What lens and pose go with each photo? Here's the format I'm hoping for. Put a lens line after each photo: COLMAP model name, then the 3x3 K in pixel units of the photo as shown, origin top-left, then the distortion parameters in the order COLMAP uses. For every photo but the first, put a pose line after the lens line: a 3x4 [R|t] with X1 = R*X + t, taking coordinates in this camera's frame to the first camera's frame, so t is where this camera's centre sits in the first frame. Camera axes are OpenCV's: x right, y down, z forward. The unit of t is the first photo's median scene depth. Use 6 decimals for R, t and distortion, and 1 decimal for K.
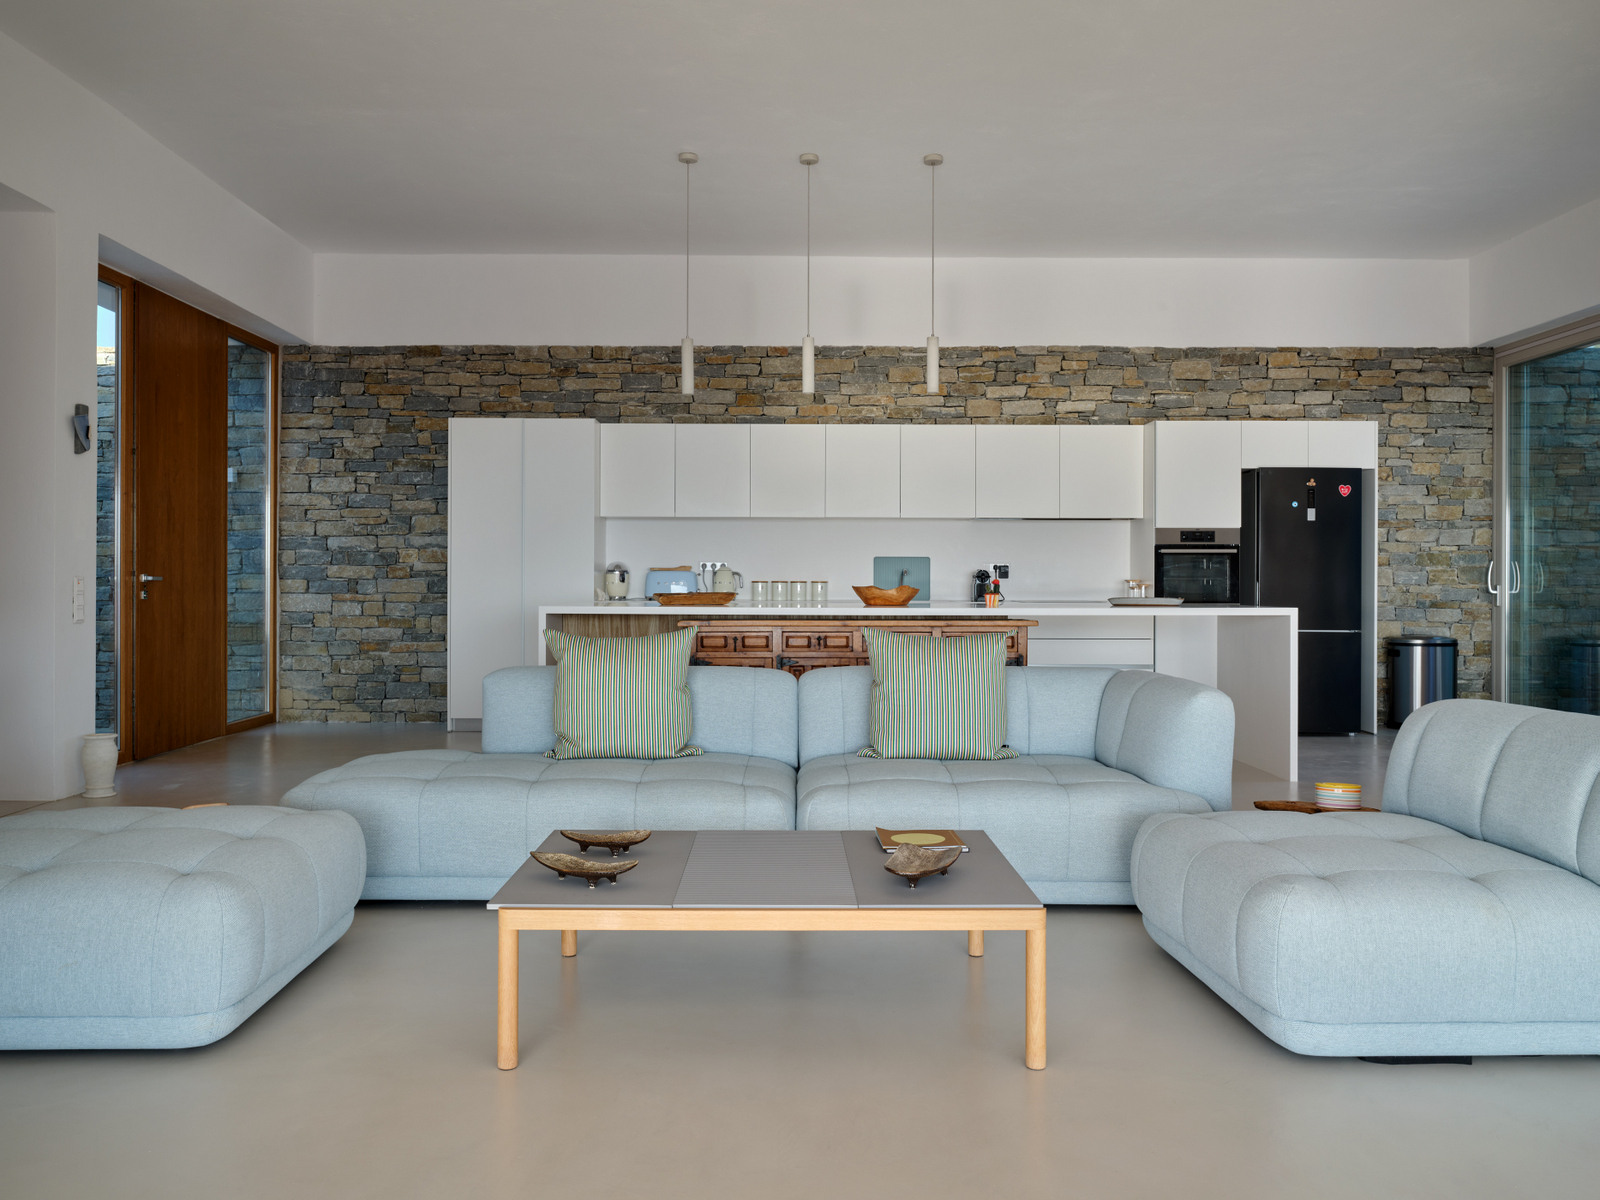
lens RADIAL K [[1295.7, 0, 804.0], [0, 1295.7, 593.2], [0, 0, 1]] dist [0.003150, -0.020162]
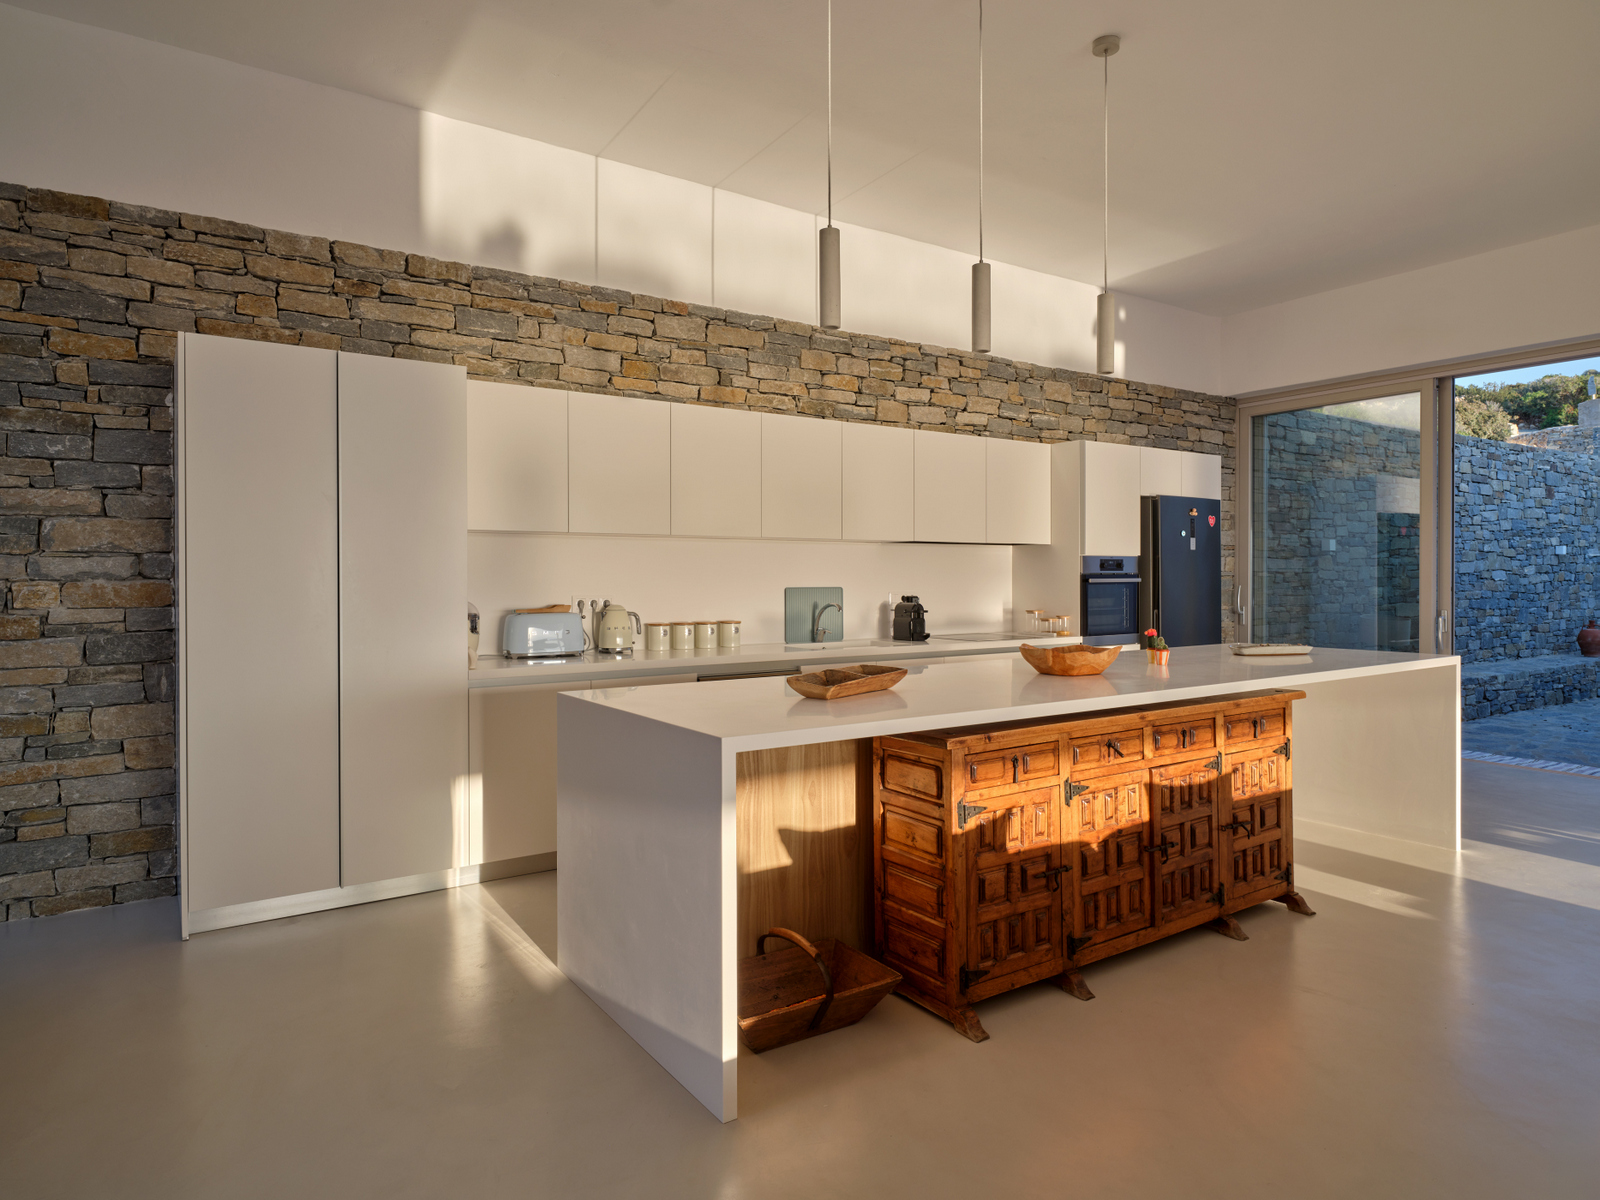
lens RADIAL K [[966.0, 0, 803.8], [0, 966.0, 587.6], [0, 0, 1]] dist [0.003385, -0.000846]
pose [[0.830789, -0.010563, 0.556487, -0.264041], [0.008385, 0.999944, 0.006461, -0.031782], [-0.556524, -0.000702, 0.830831, 0.506387]]
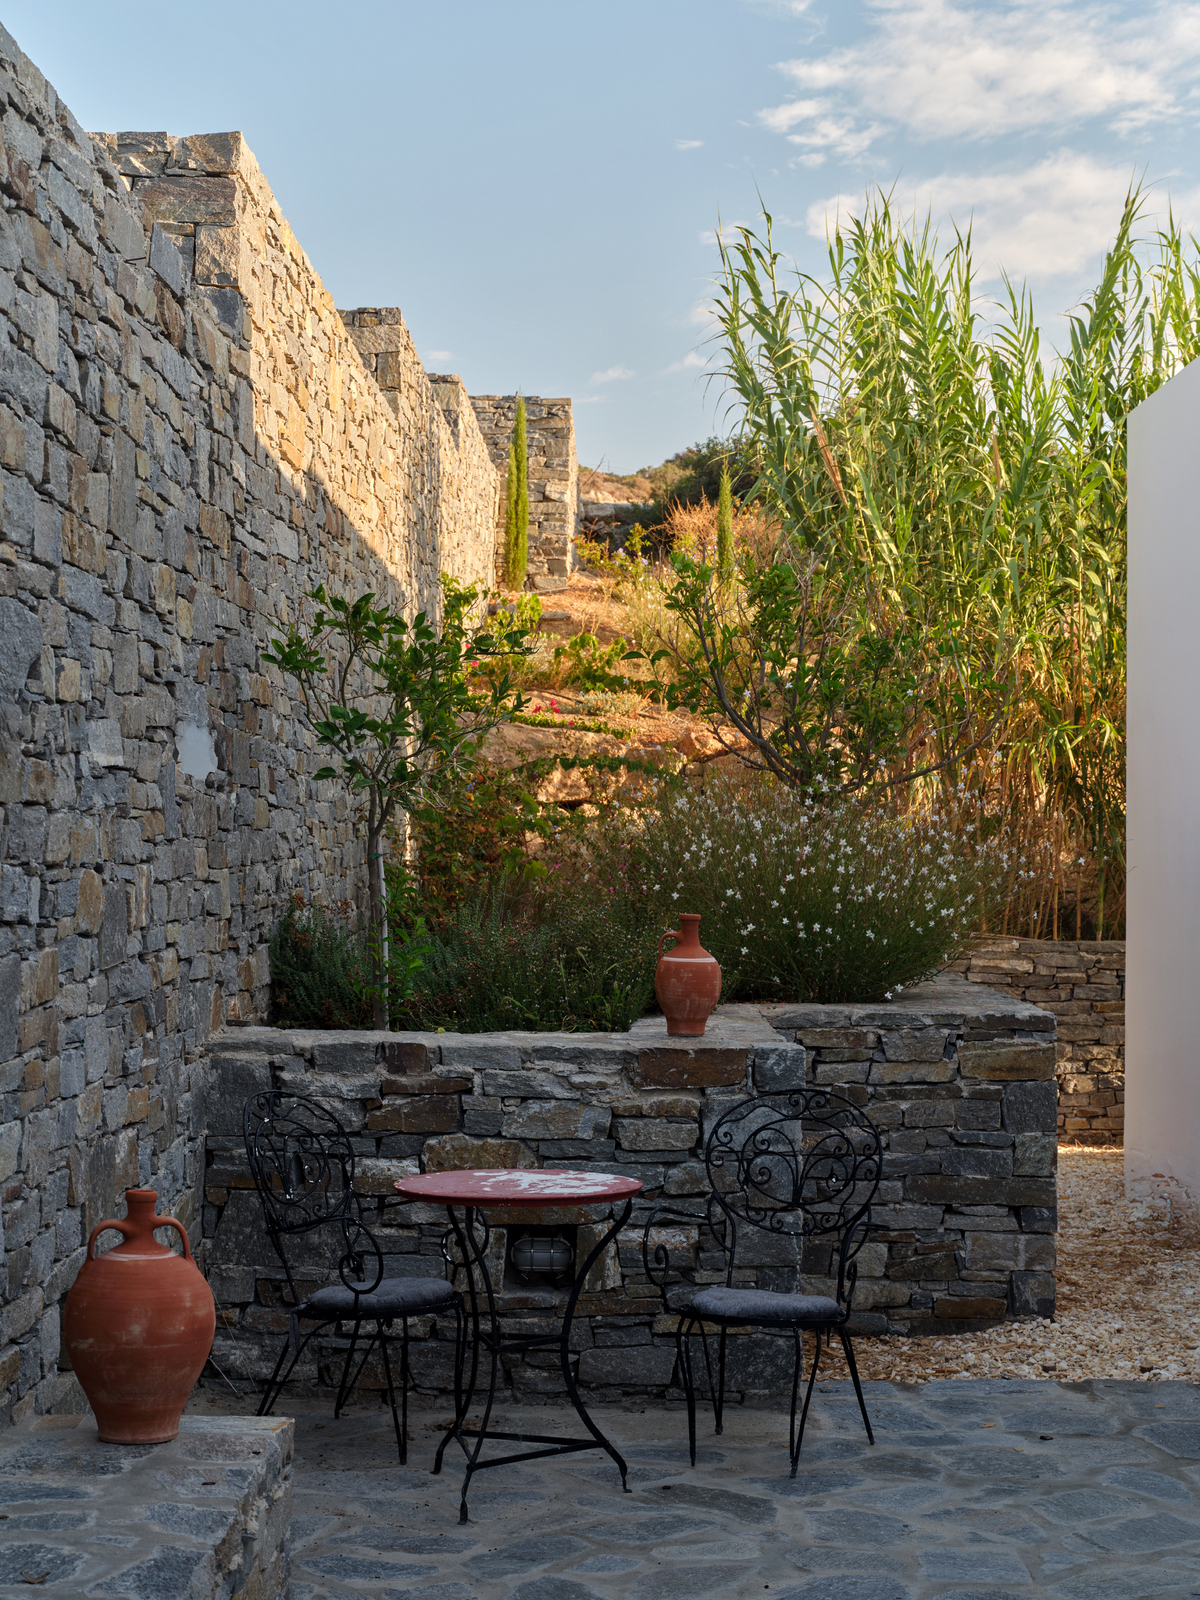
lens RADIAL K [[2716.1, 0, 600.6], [0, 2716.1, 799.5], [0, 0, 1]] dist [-0.003441, 0.000000]
pose [[0.019934, 0.015057, 0.999688, 0.809316], [-0.001638, 0.999886, -0.015027, -0.040910], [-0.999800, -0.001338, 0.019957, 0.899533]]
